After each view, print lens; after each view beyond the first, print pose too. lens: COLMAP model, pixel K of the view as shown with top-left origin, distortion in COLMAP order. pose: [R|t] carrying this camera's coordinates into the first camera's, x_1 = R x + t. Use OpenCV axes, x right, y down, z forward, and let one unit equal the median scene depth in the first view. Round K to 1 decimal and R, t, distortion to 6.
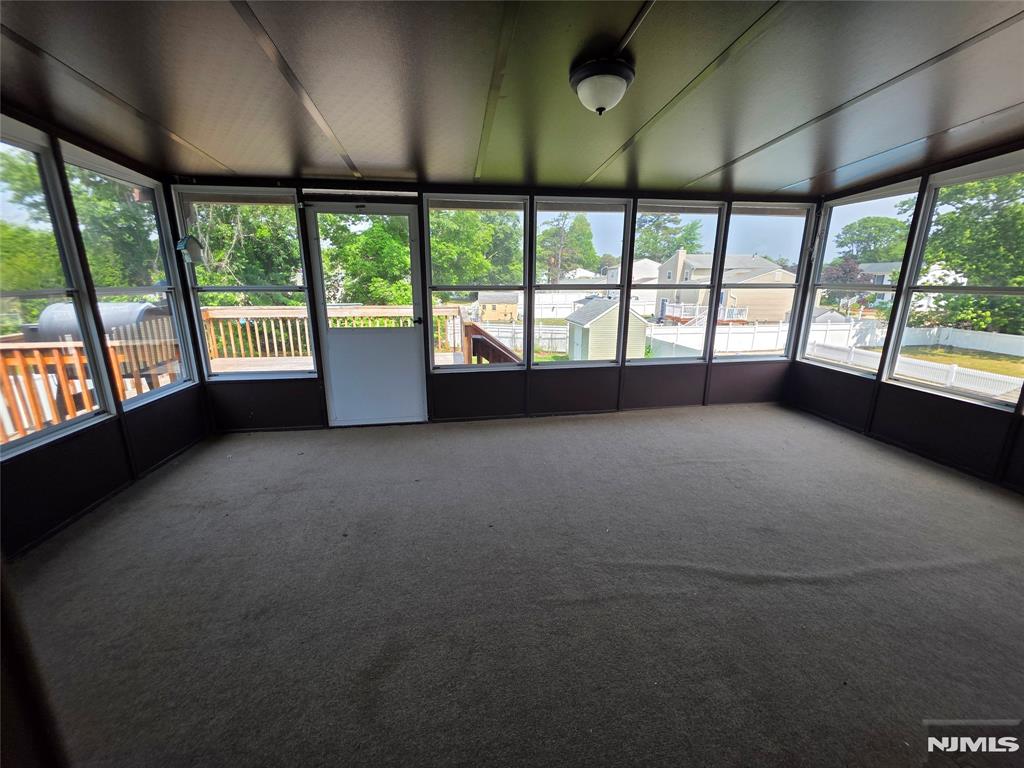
lens RADIAL K [[407.8, 0, 510.1], [0, 407.8, 384.4], [0, 0, 1]] dist [0.000758, 0.000492]
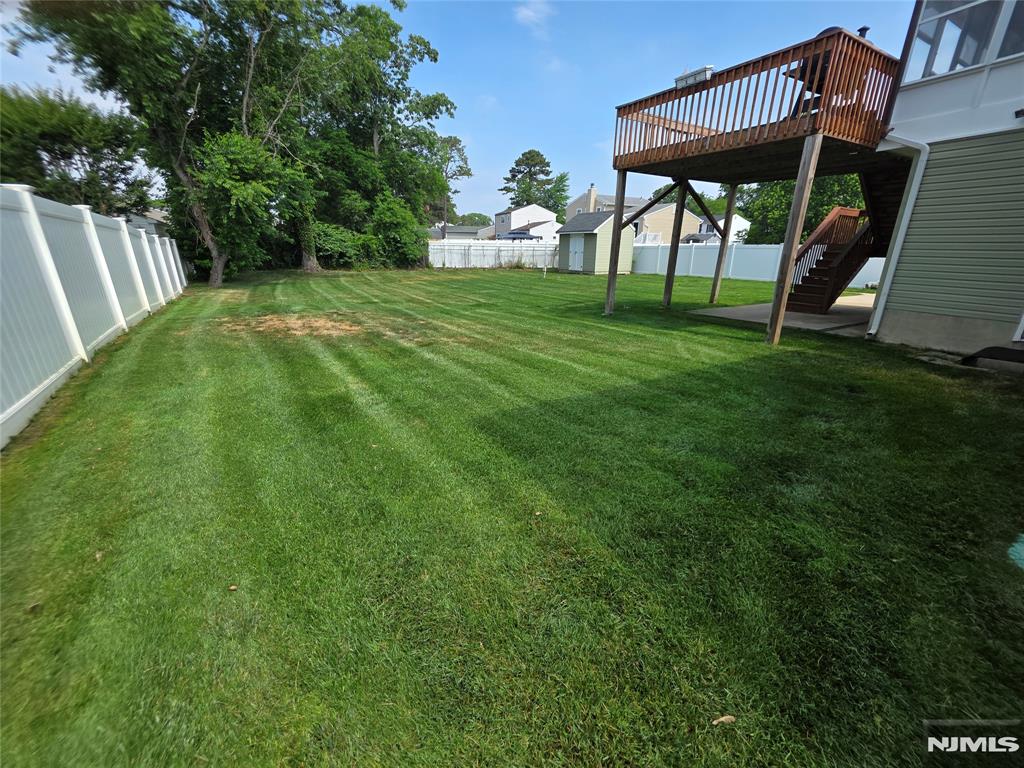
lens RADIAL K [[407.8, 0, 514.5], [0, 407.8, 382.3], [0, 0, 1]] dist [0.000758, 0.000492]
pose [[0.919224, -0.119468, 0.375174, -0.396329], [0.090216, 0.991413, 0.094660, 0.118909], [-0.383261, -0.053167, 0.922109, -0.010295]]
